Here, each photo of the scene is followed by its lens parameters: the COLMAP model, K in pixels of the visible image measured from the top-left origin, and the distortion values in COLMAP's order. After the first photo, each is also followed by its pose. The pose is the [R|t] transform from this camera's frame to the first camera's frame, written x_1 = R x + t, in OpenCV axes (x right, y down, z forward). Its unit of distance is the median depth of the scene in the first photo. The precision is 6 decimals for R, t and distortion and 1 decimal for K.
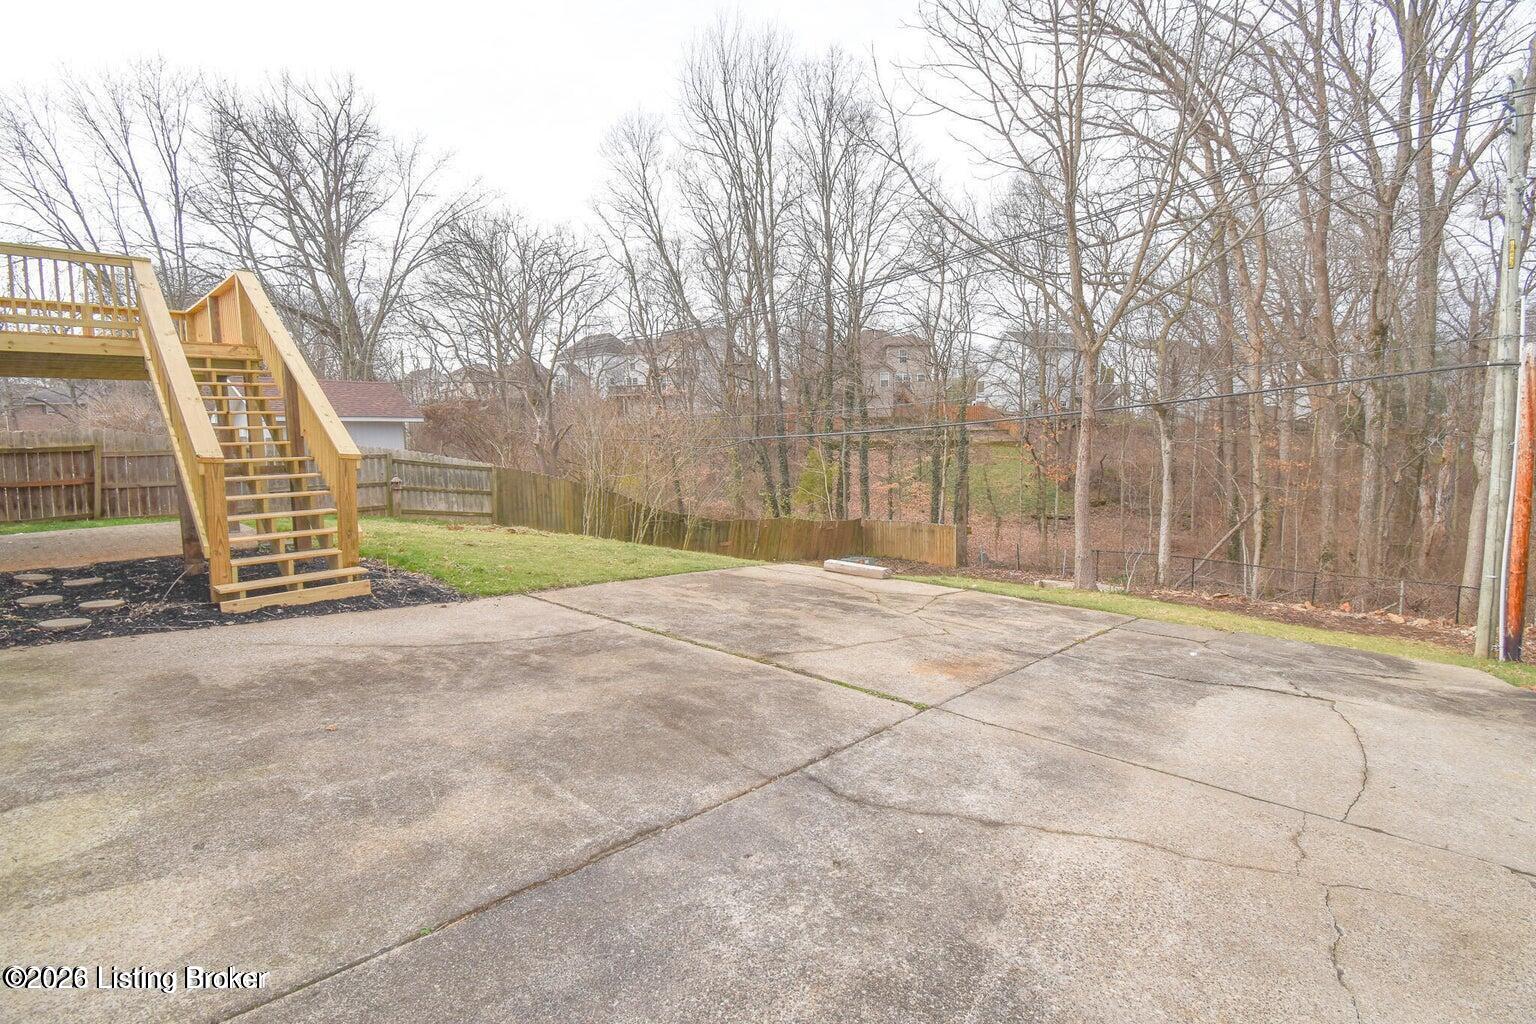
lens RADIAL K [[701.6, 0, 774.1], [0, 701.6, 516.2], [0, 0, 1]] dist [0.001044, -0.000265]
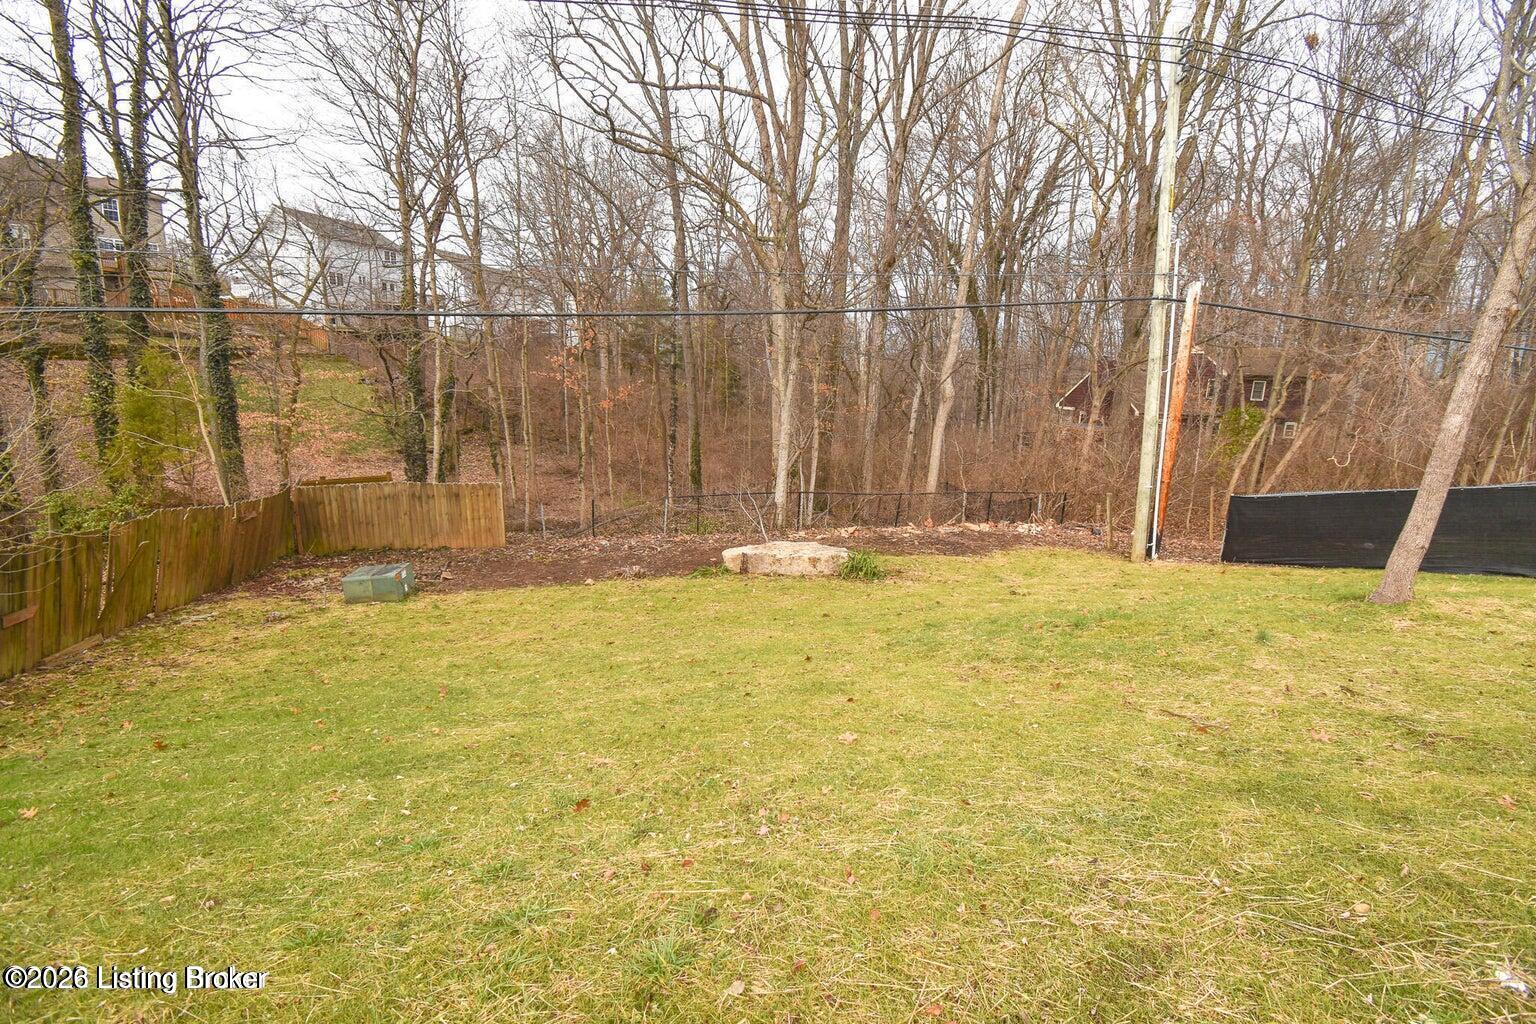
lens RADIAL K [[701.6, 0, 774.1], [0, 701.6, 516.2], [0, 0, 1]] dist [0.001044, -0.000265]
pose [[0.540276, -0.145126, 0.828879, -0.139042], [0.053840, 0.988959, 0.138061, -0.032065], [-0.839764, -0.029964, 0.542124, 0.525191]]
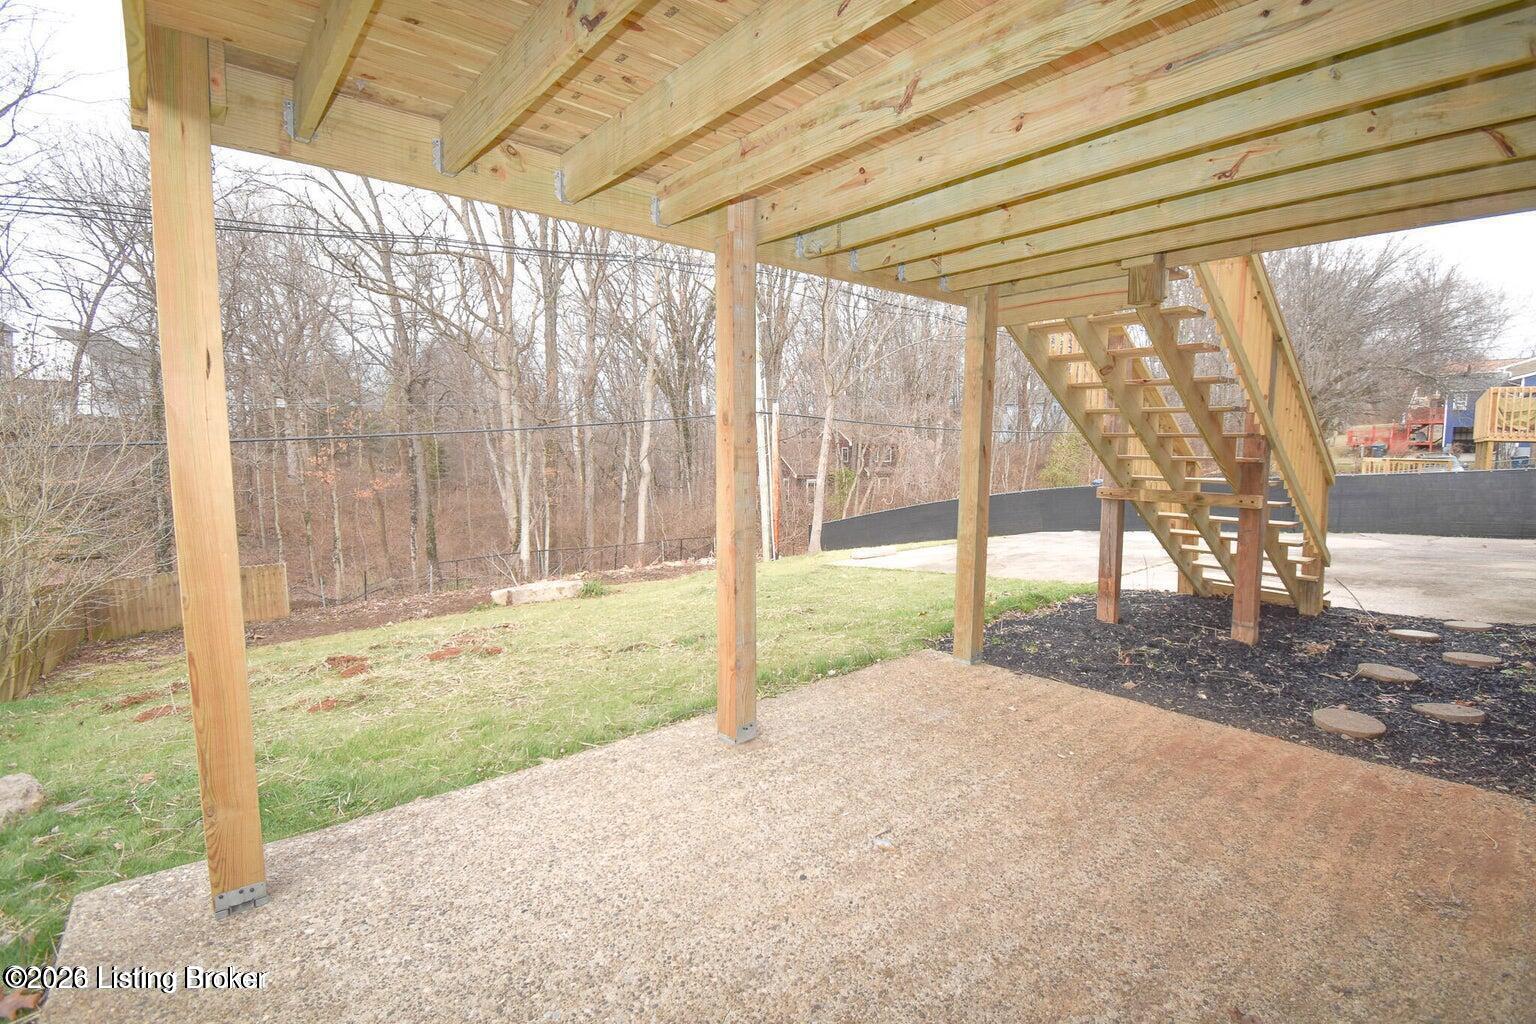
lens RADIAL K [[701.6, 0, 774.1], [0, 701.6, 516.2], [0, 0, 1]] dist [0.001044, -0.000265]
pose [[0.170707, -0.090651, 0.981143, -0.434627], [0.107296, 0.991548, 0.072944, -0.038141], [-0.979462, 0.092821, 0.178990, 0.391781]]
